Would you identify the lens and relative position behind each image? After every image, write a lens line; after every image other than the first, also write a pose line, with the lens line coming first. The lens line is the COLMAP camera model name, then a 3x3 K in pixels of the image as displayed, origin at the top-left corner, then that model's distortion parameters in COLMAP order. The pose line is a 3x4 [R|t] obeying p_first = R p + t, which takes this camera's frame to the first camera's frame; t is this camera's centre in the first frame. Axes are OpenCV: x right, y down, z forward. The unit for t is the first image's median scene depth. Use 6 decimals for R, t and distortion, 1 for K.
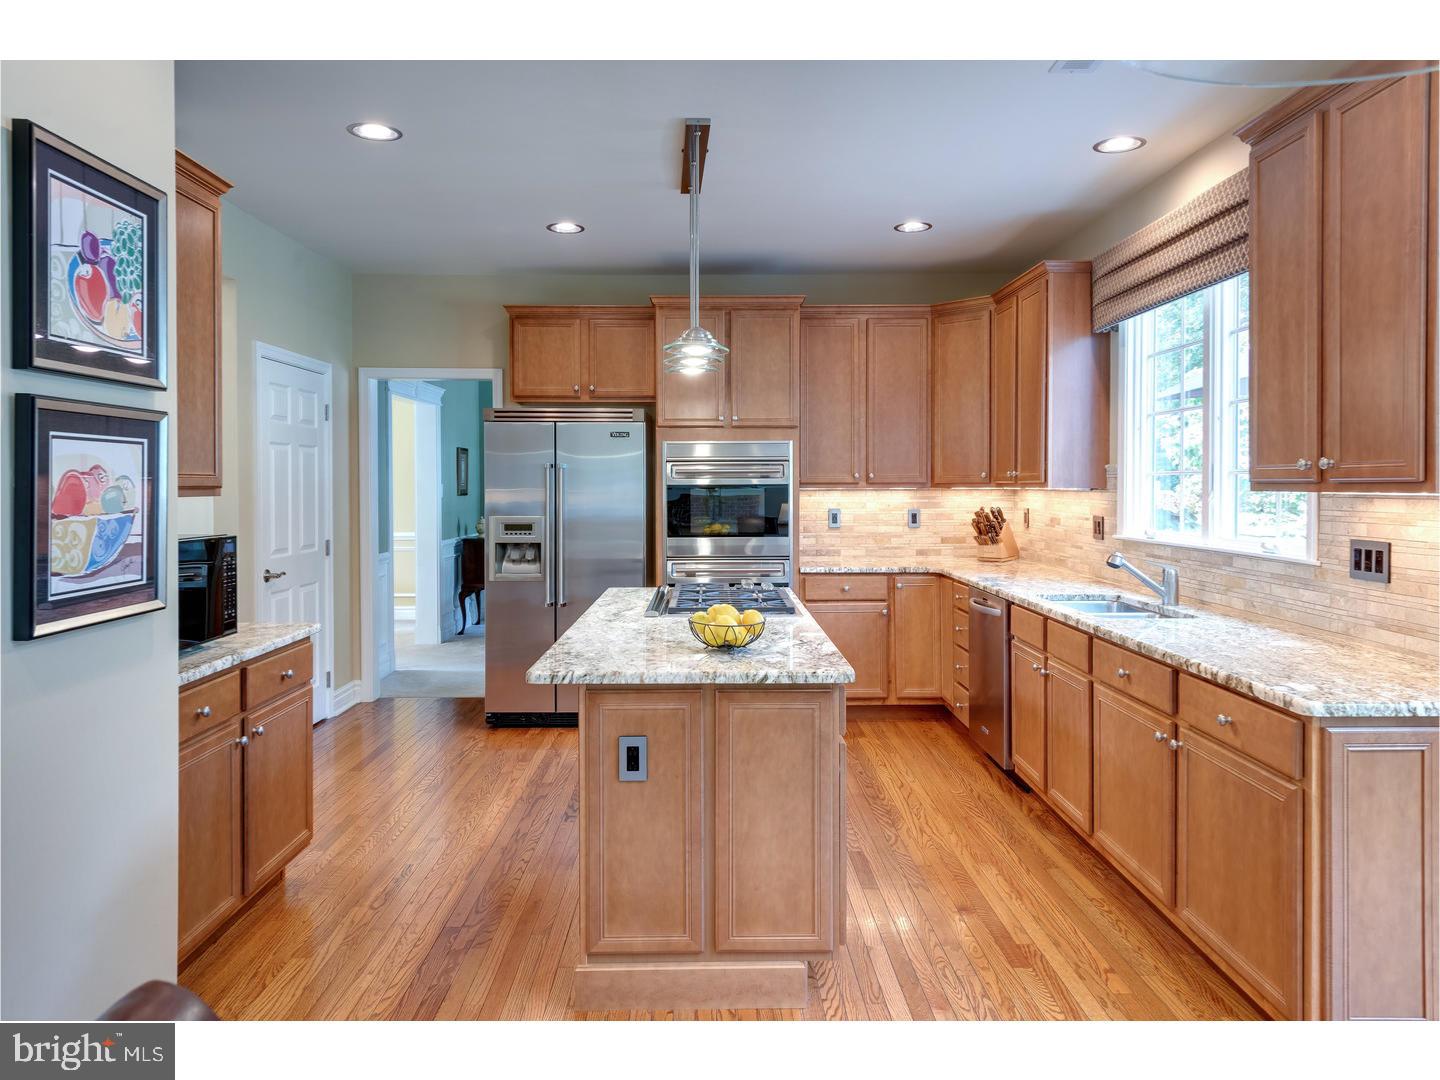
lens RADIAL K [[963.9, 0, 716.2], [0, 963.9, 497.4], [0, 0, 1]] dist [0.022006, -0.003628]
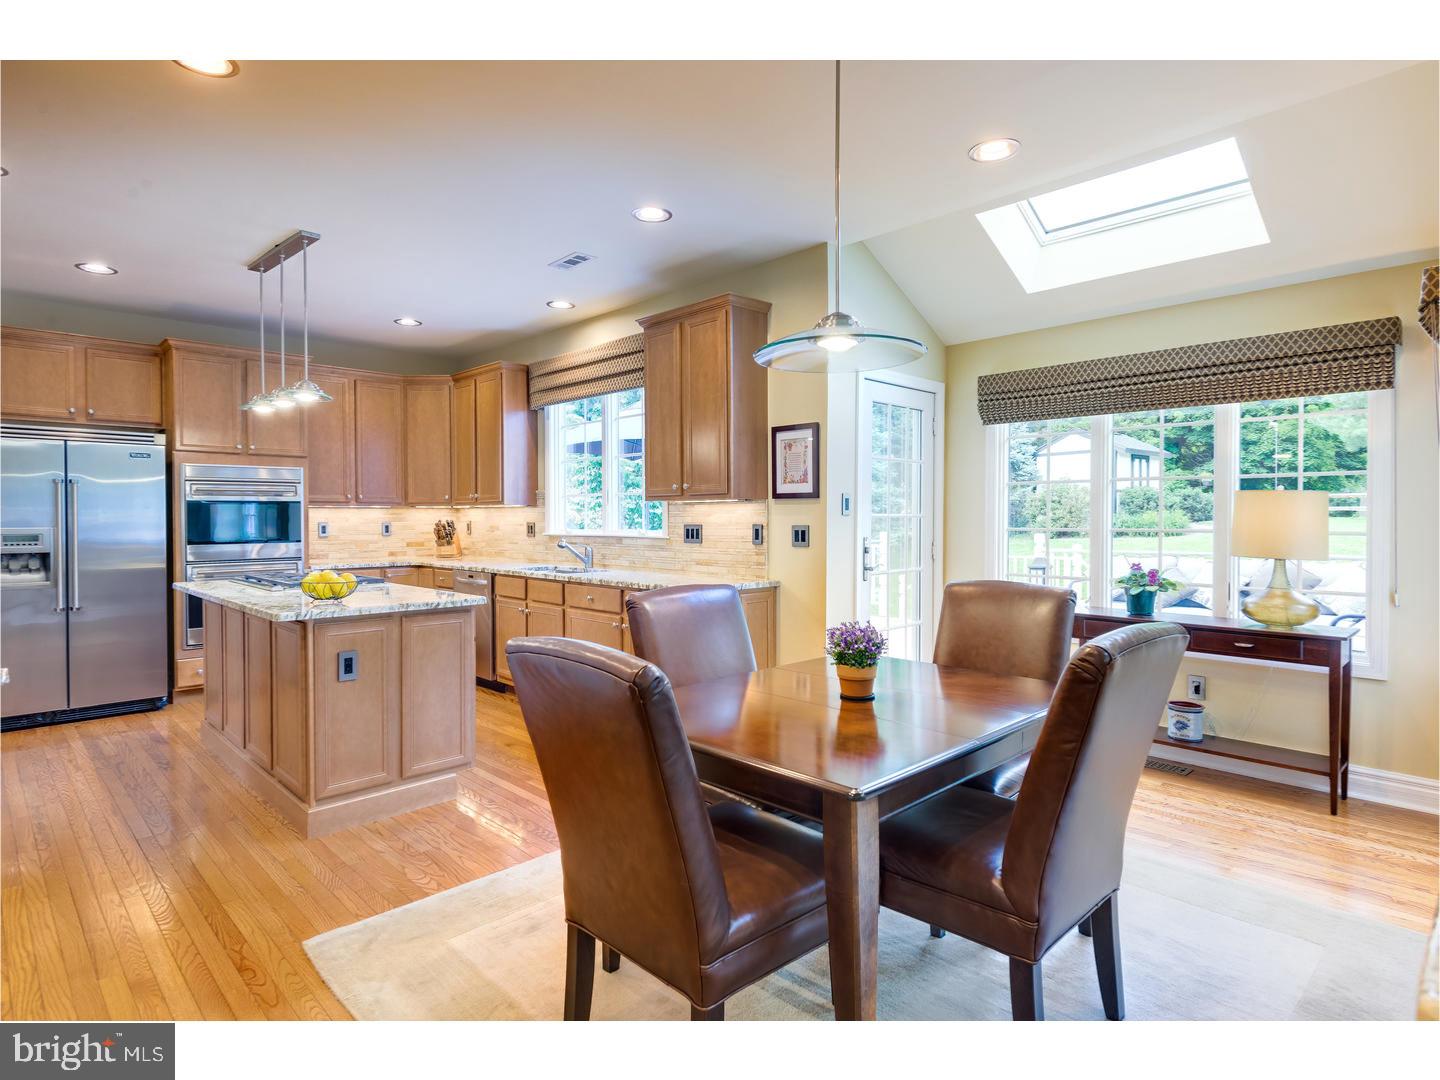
lens RADIAL K [[770.1, 0, 732.1], [0, 770.1, 535.7], [0, 0, 1]] dist [0.003304, -0.000493]
pose [[0.716413, -0.016628, 0.697478, -0.232035], [0.010827, 0.999861, 0.012715, 0.025203], [-0.697592, -0.001558, 0.716493, -0.141758]]
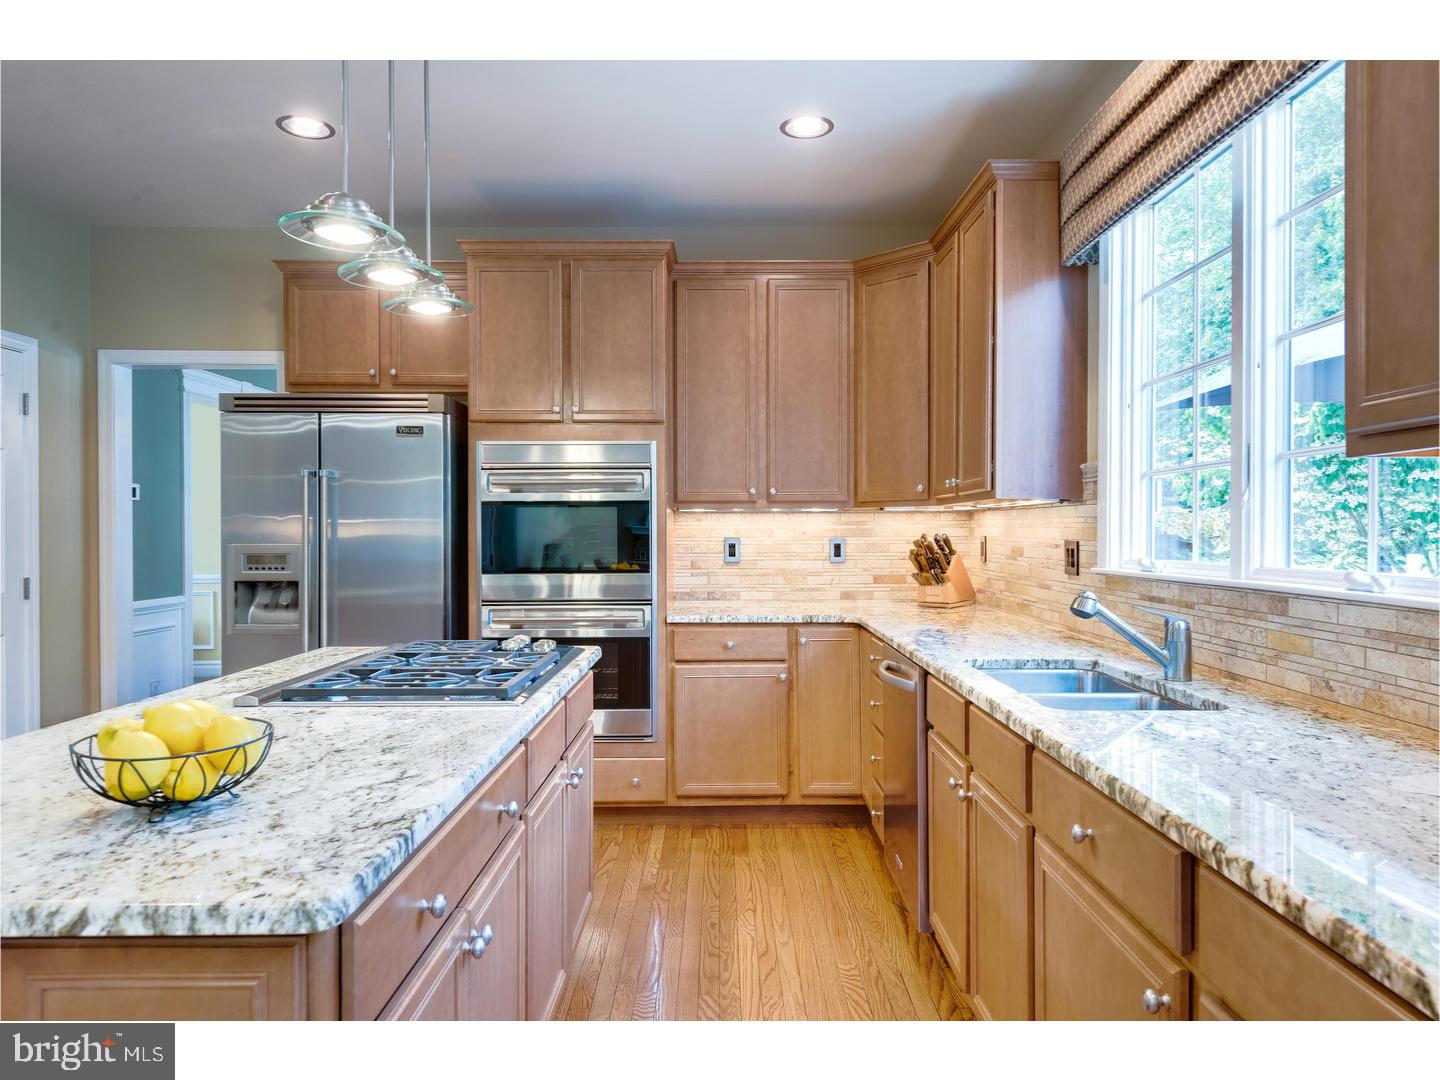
lens RADIAL K [[951.8, 0, 720.0], [0, 951.8, 540.0], [0, 0, 1]] dist [0.017549, -0.001167]
pose [[0.999962, 0.000500, -0.008718, 0.134244], [-0.000545, 0.999986, -0.005177, 0.019580], [0.008715, 0.005181, 0.999949, 0.285538]]
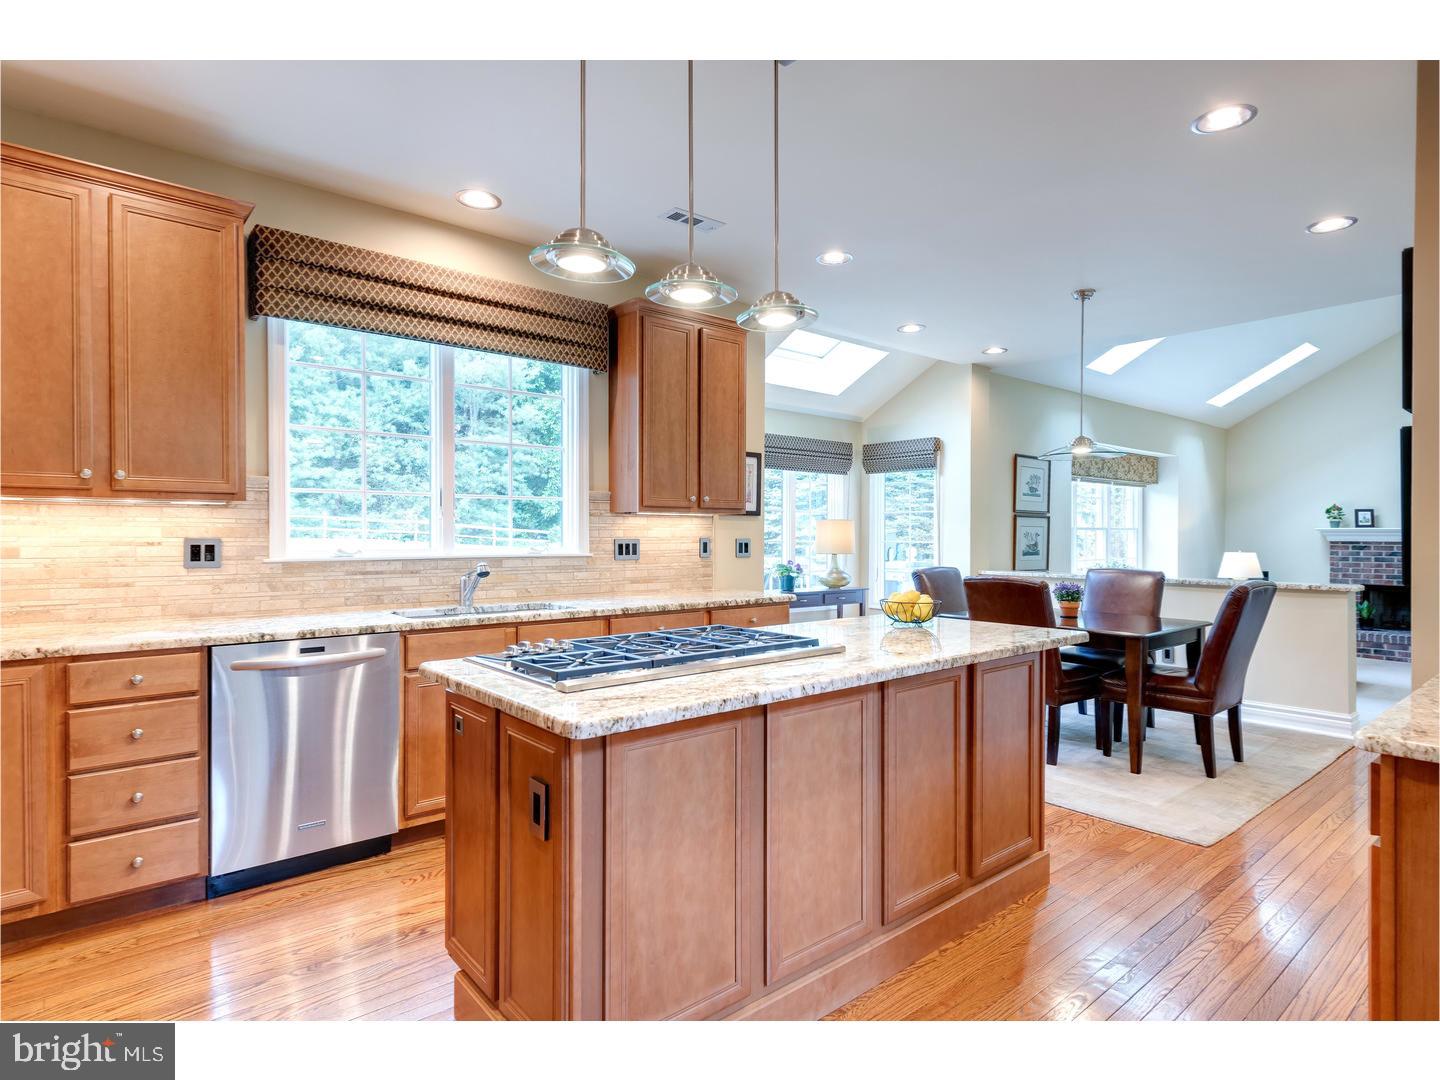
lens RADIAL K [[770.1, 0, 732.1], [0, 770.1, 535.7], [0, 0, 1]] dist [0.003304, -0.000493]
pose [[-0.639219, -0.004627, 0.769011, -0.320204], [0.006985, 0.999906, 0.011822, 0.011519], [-0.768993, 0.012928, -0.639127, 0.935523]]
